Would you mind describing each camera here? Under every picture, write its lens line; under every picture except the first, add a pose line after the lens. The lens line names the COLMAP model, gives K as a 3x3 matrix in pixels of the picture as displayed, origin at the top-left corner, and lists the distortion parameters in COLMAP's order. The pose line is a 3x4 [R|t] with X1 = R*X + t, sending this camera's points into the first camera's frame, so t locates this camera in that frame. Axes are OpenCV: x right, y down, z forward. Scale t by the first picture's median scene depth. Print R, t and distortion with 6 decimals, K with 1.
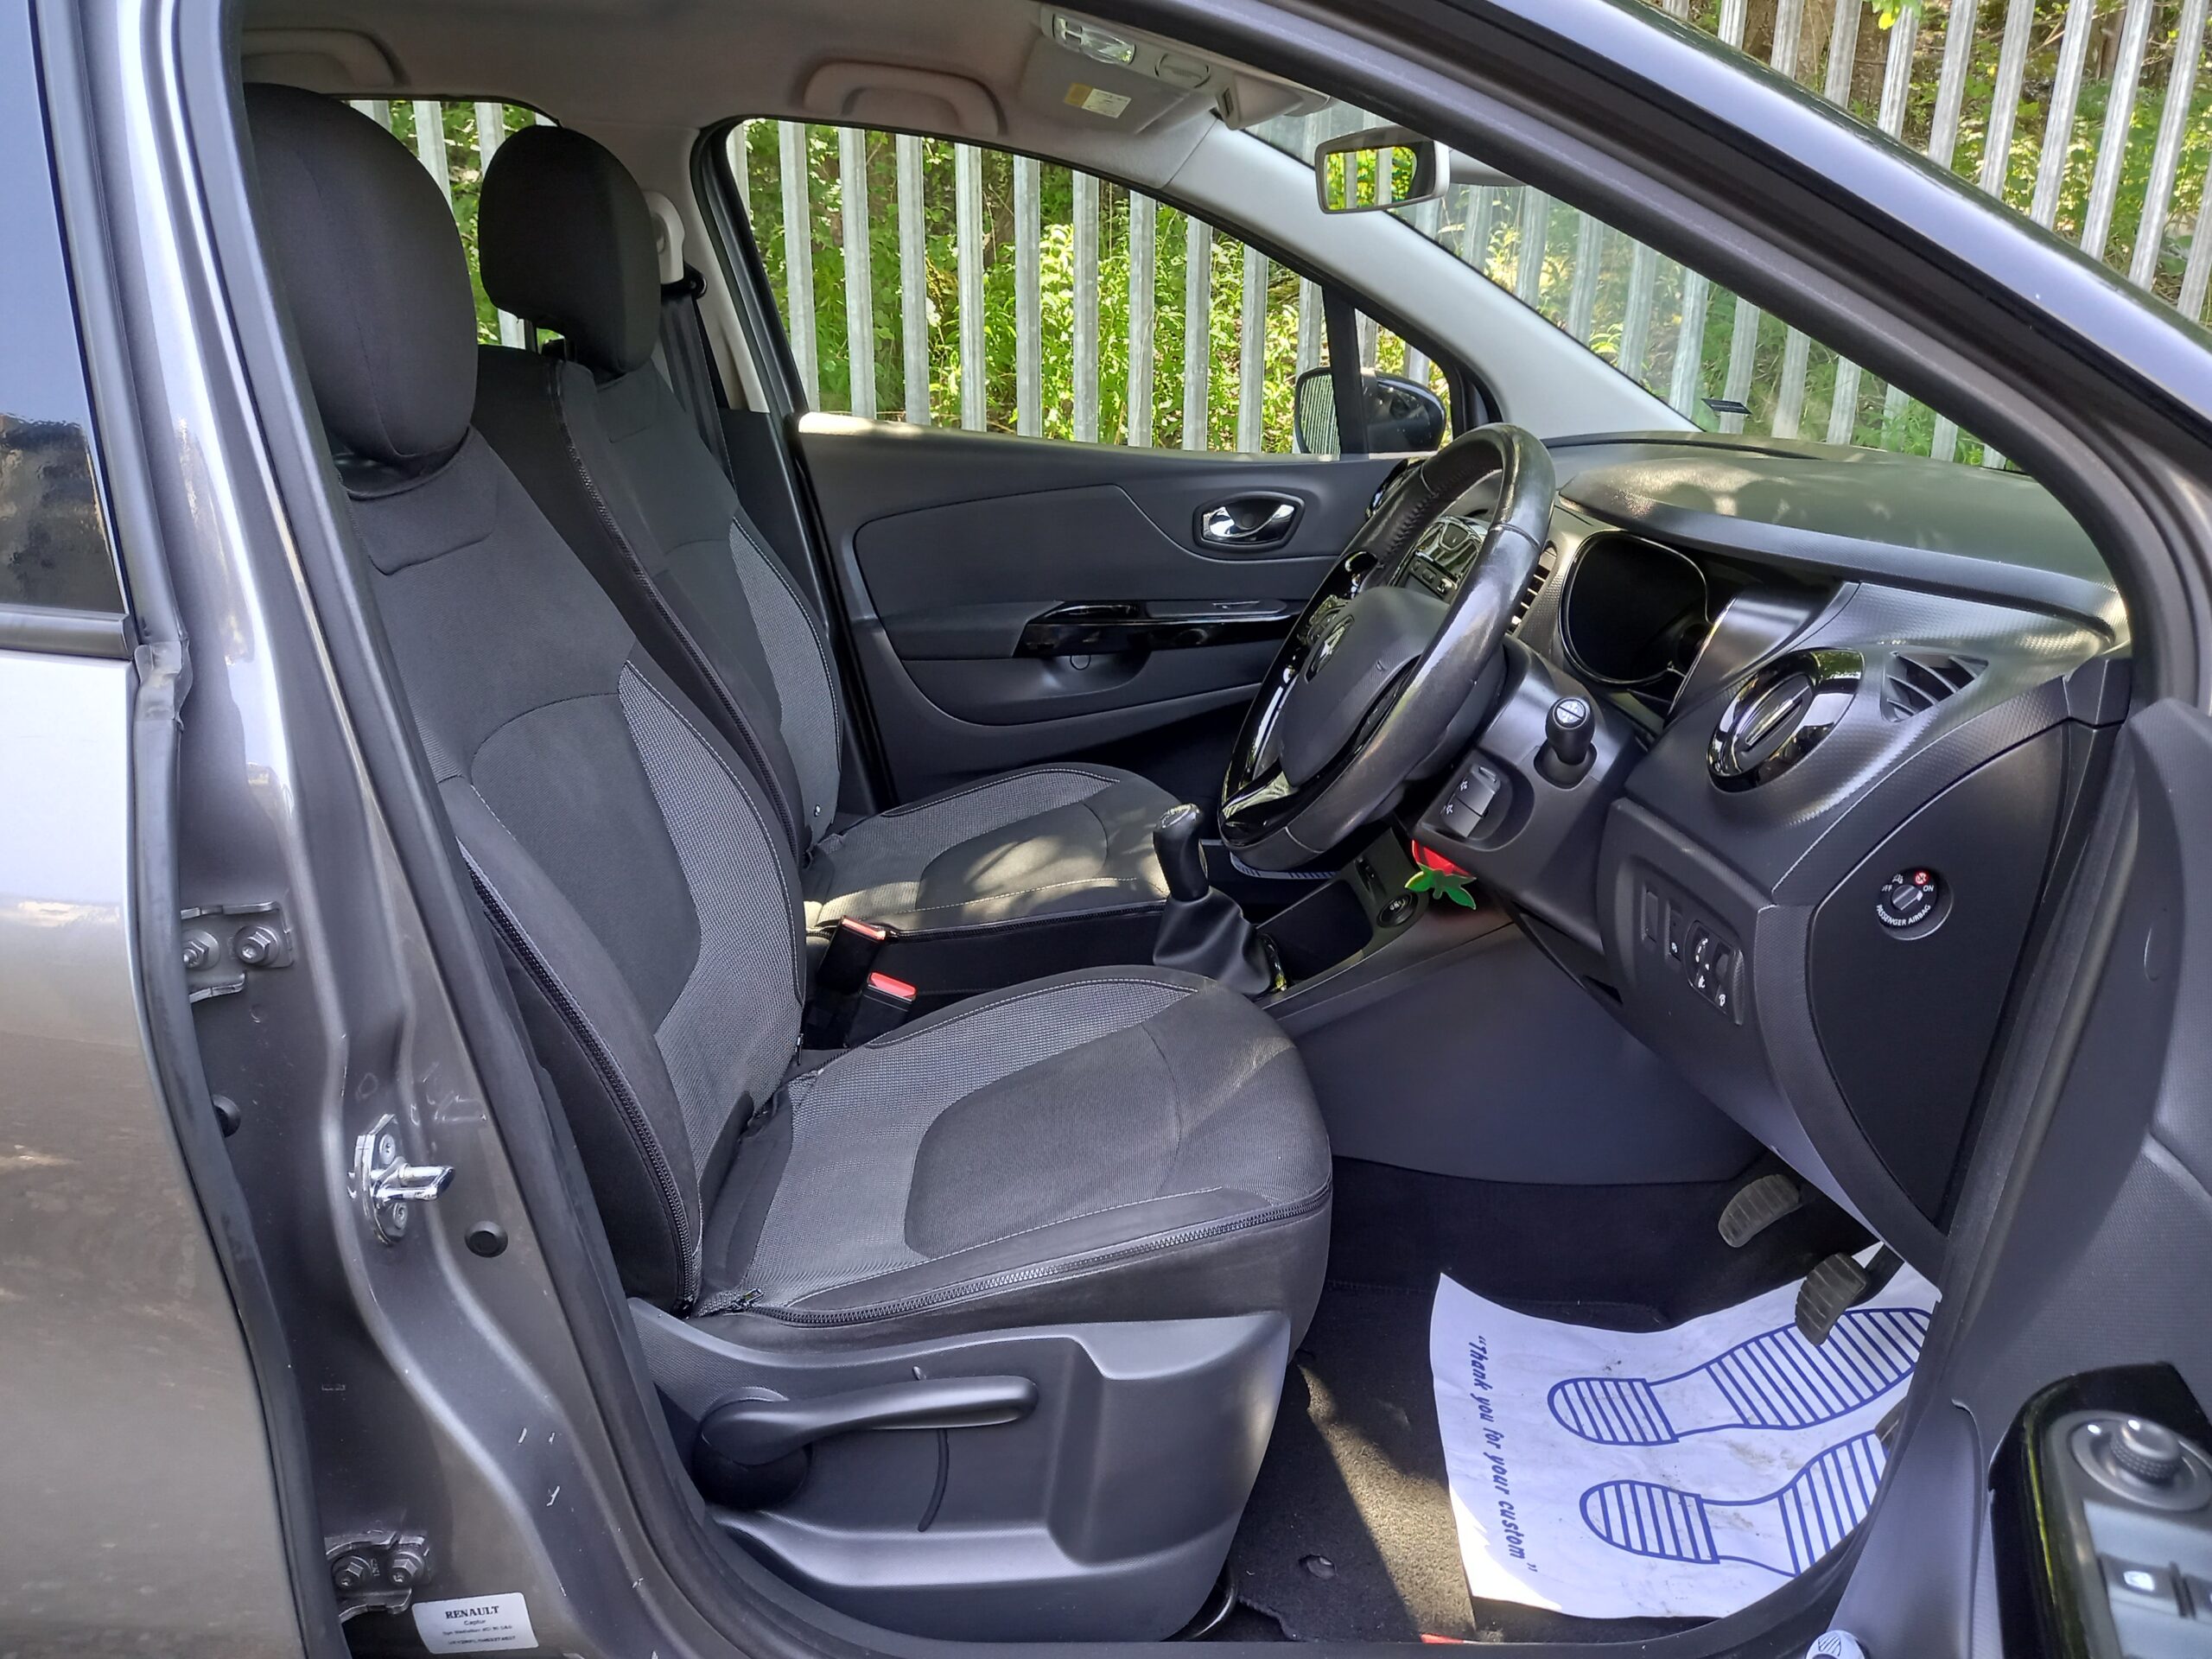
lens RADIAL K [[1640.4, 0, 1106.5], [0, 1640.4, 848.0], [0, 0, 1]] dist [0.033679, -0.001355]
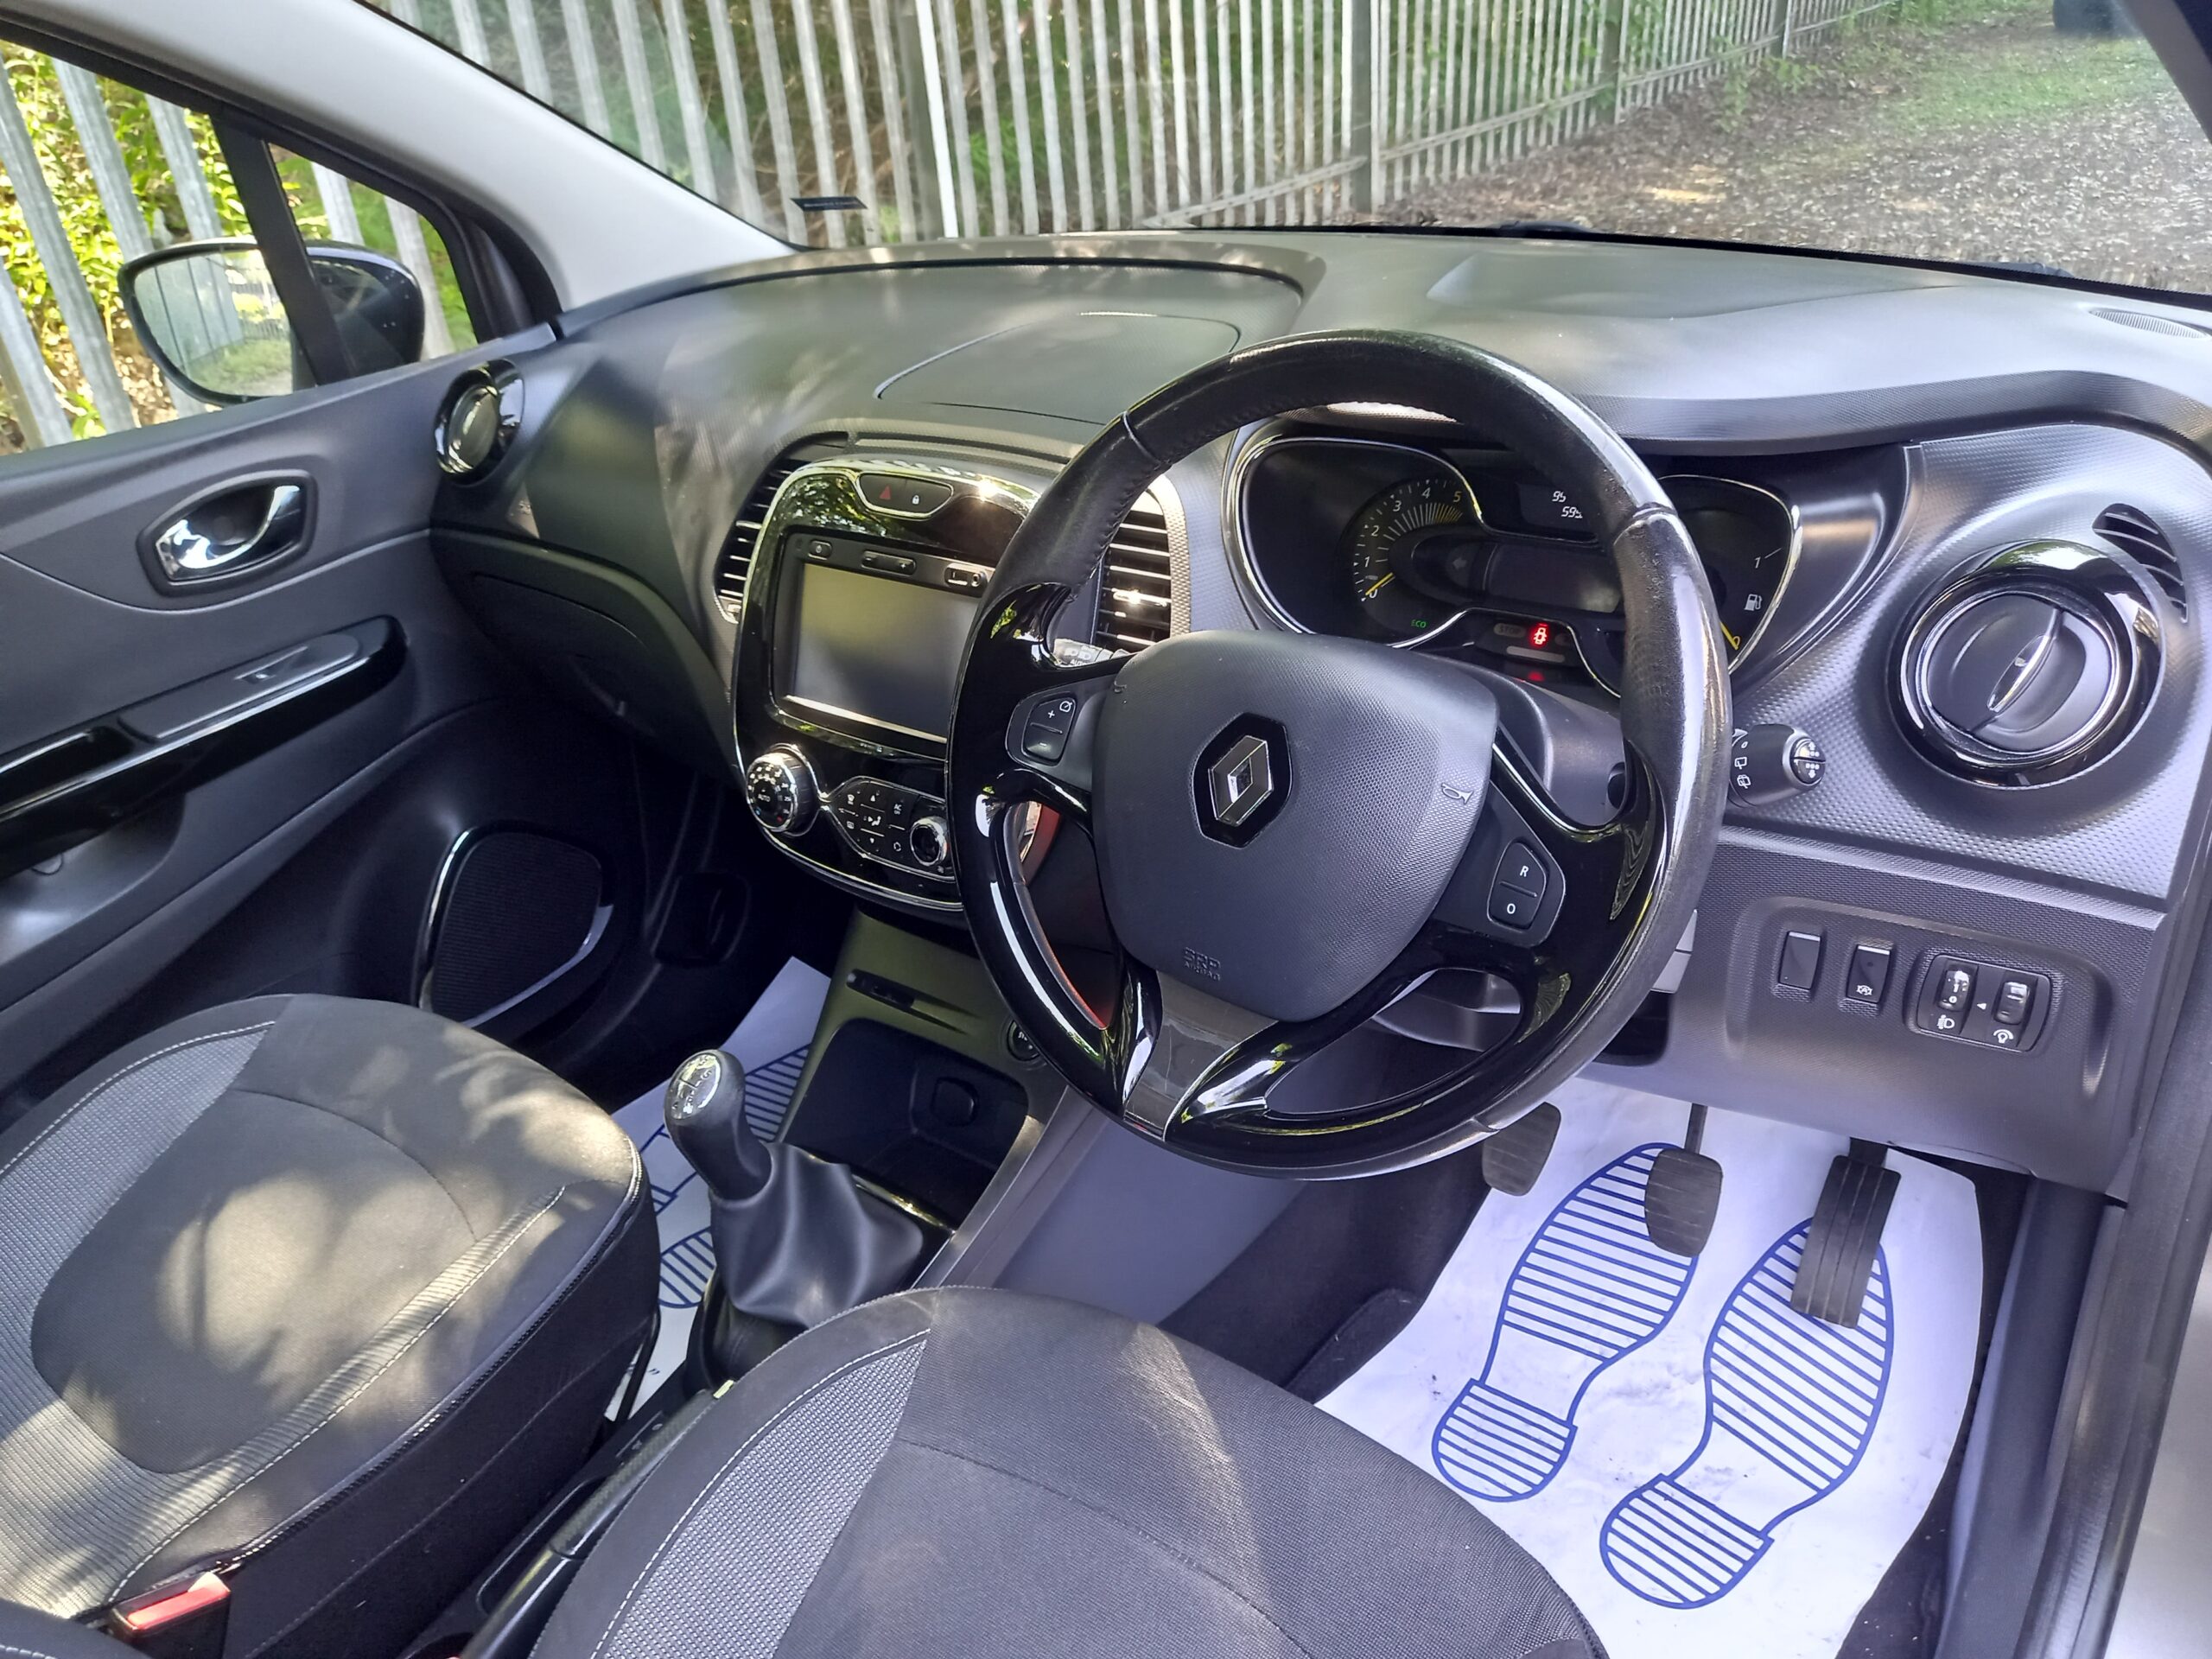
lens RADIAL K [[1655.6, 0, 1102.9], [0, 1655.6, 835.9], [0, 0, 1]] dist [0.038382, -0.044797]
pose [[0.632162, -0.431214, 0.643759, -0.219800], [0.340131, 0.900939, 0.269479, -0.220692], [-0.696191, 0.048608, 0.716209, 0.494308]]
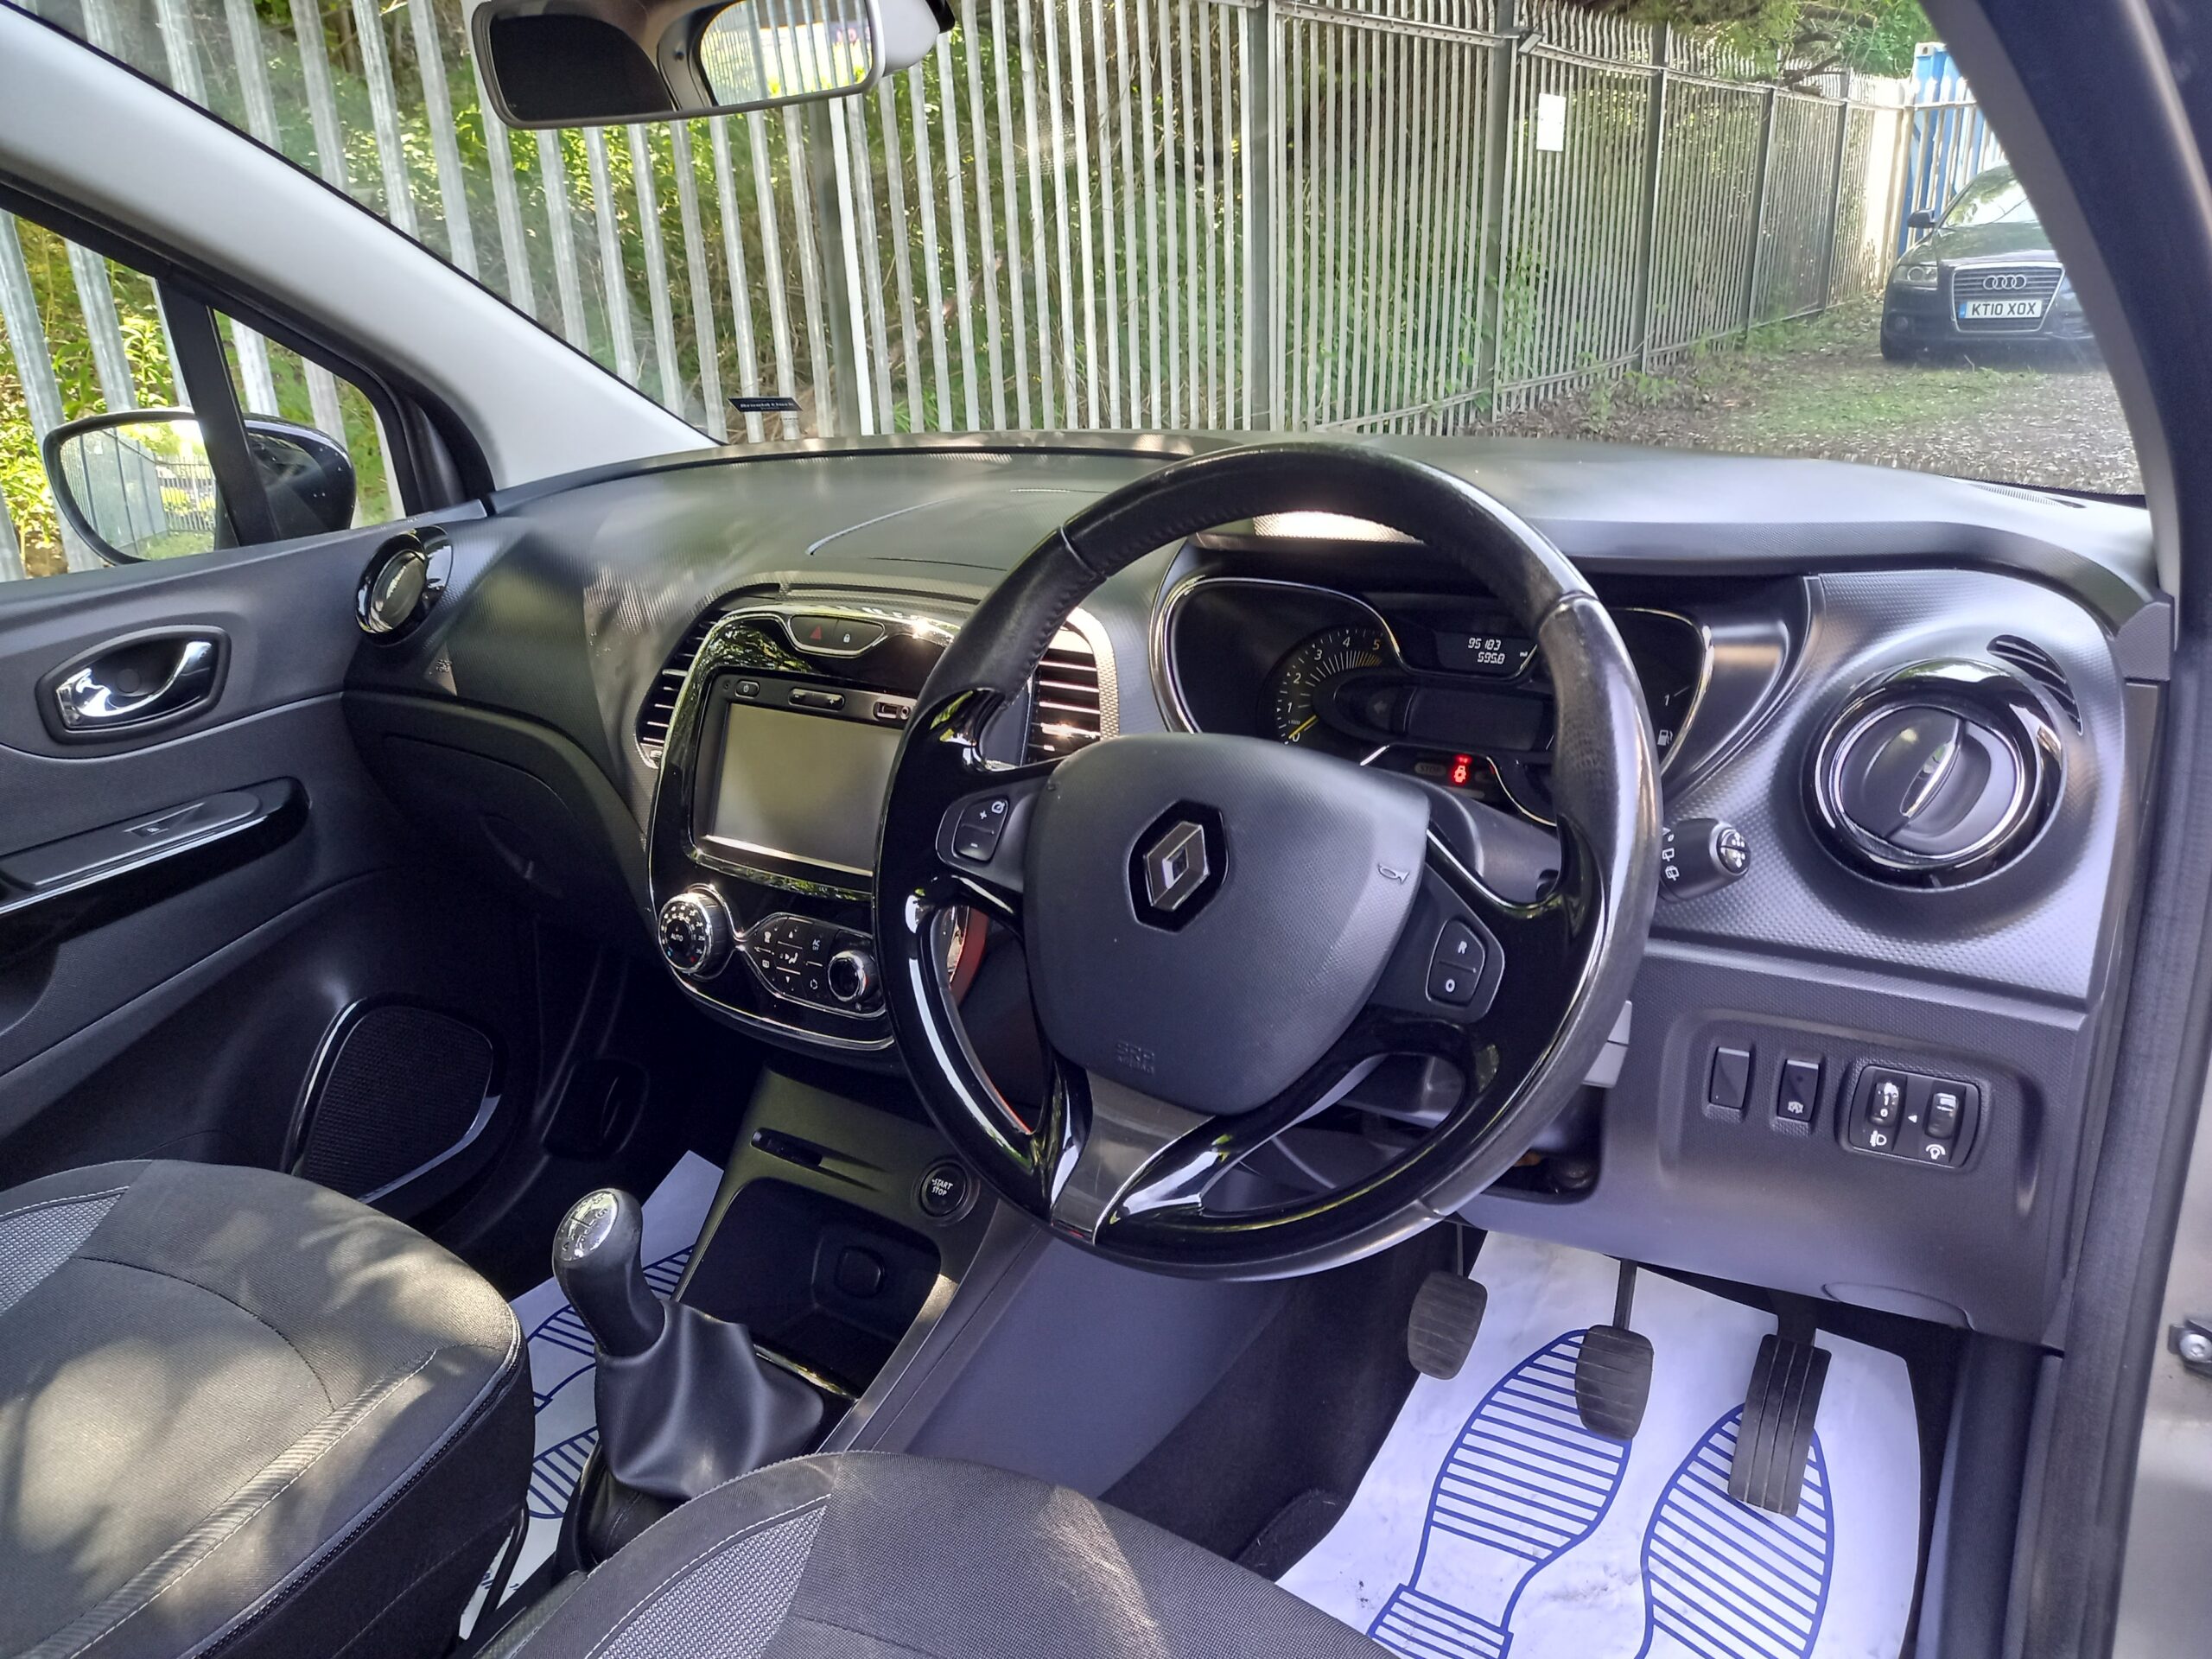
lens RADIAL K [[1645.2, 0, 1107.0], [0, 1645.2, 829.3], [0, 0, 1]] dist [0.049562, -0.056175]
pose [[0.595195, -0.308194, 0.742132, -0.238072], [0.312696, 0.939568, 0.139402, -0.175820], [-0.740246, 0.149091, 0.655597, 0.511659]]
